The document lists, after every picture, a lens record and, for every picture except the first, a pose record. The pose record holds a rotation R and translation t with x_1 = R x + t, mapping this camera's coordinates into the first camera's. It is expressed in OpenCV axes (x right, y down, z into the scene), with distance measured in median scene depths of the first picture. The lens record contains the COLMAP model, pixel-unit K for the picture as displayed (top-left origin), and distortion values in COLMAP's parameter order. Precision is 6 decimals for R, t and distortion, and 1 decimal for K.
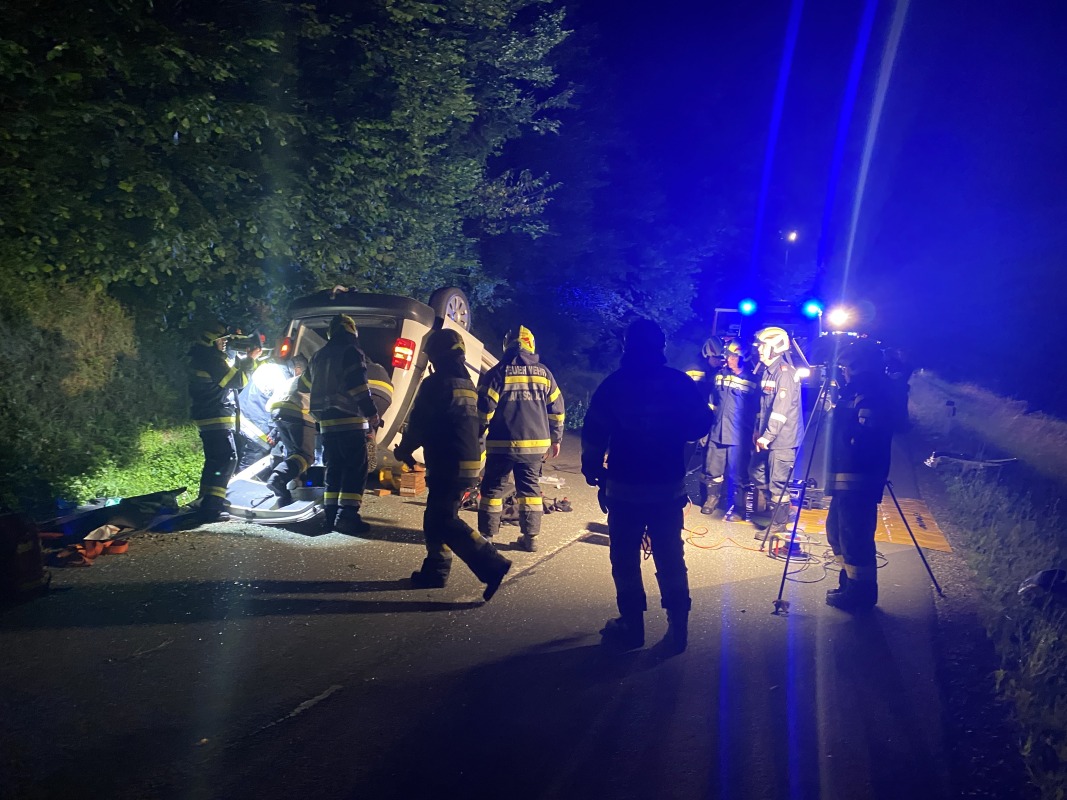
lens RADIAL K [[809.2, 0, 529.3], [0, 809.2, 399.4], [0, 0, 1]] dist [0.027839, -0.004279]
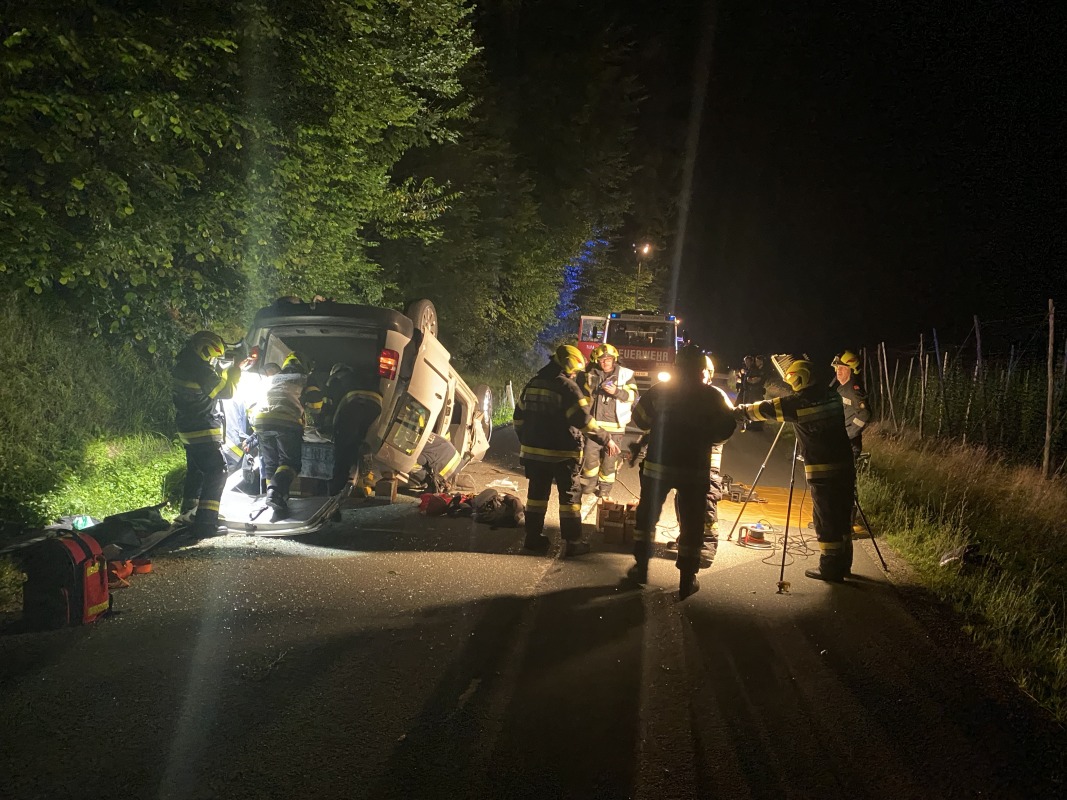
lens RADIAL K [[809.2, 0, 542.7], [0, 809.2, 397.7], [0, 0, 1]] dist [0.027839, -0.004279]
pose [[0.972736, -0.003819, 0.231884, -0.179036], [0.004193, 0.999991, -0.001120, -0.010851], [-0.231877, 0.002062, 0.972743, -0.035905]]
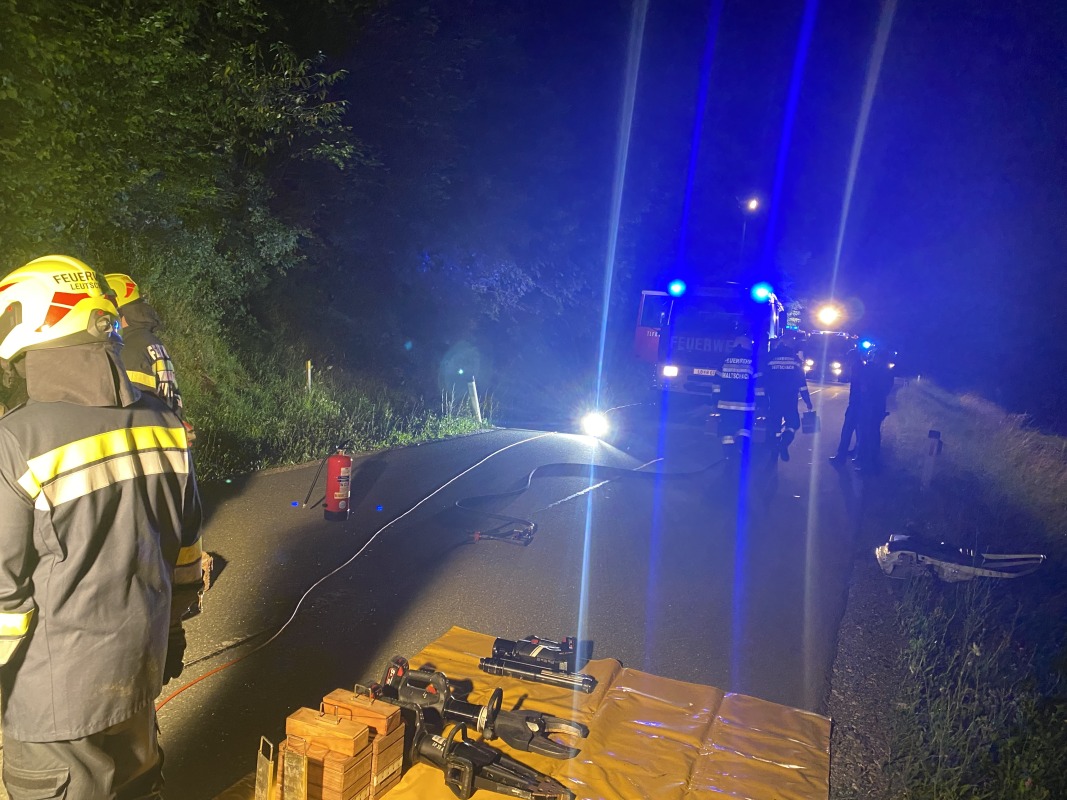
lens RADIAL K [[809.2, 0, 531.9], [0, 809.2, 402.1], [0, 0, 1]] dist [0.027839, -0.004279]
pose [[0.999414, 0.034179, 0.001657, 0.350161], [-0.034197, 0.999339, 0.012356, -0.032886], [-0.001233, -0.012406, 0.999922, 0.633017]]
